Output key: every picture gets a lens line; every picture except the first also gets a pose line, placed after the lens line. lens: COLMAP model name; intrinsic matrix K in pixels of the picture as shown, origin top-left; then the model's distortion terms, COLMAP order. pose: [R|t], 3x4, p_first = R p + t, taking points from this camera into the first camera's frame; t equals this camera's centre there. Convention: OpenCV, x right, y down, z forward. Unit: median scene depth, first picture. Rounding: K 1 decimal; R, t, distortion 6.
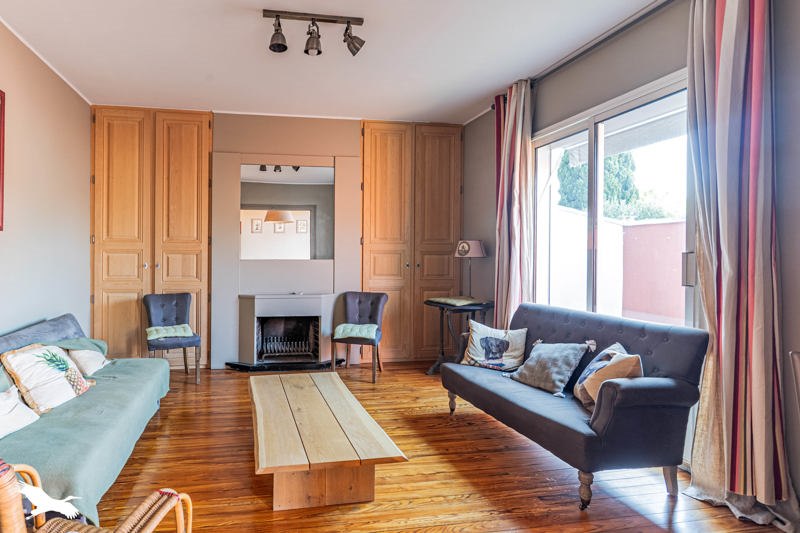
lens RADIAL K [[406.6, 0, 400.0], [0, 406.6, 266.5], [0, 0, 1]] dist [-0.001693, -0.000178]
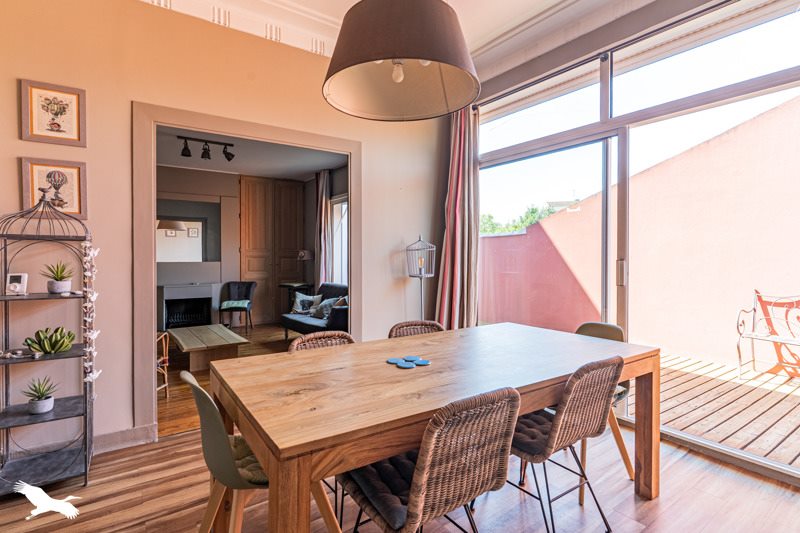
lens RADIAL K [[354.6, 0, 400.0], [0, 354.6, 266.5], [0, 0, 1]] dist [0.001774, 0.000205]
pose [[0.956018, -0.012148, 0.293057, 0.110859], [0.011506, 0.999926, 0.003914, 0.004556], [-0.293082, -0.000370, 0.956087, -0.584341]]
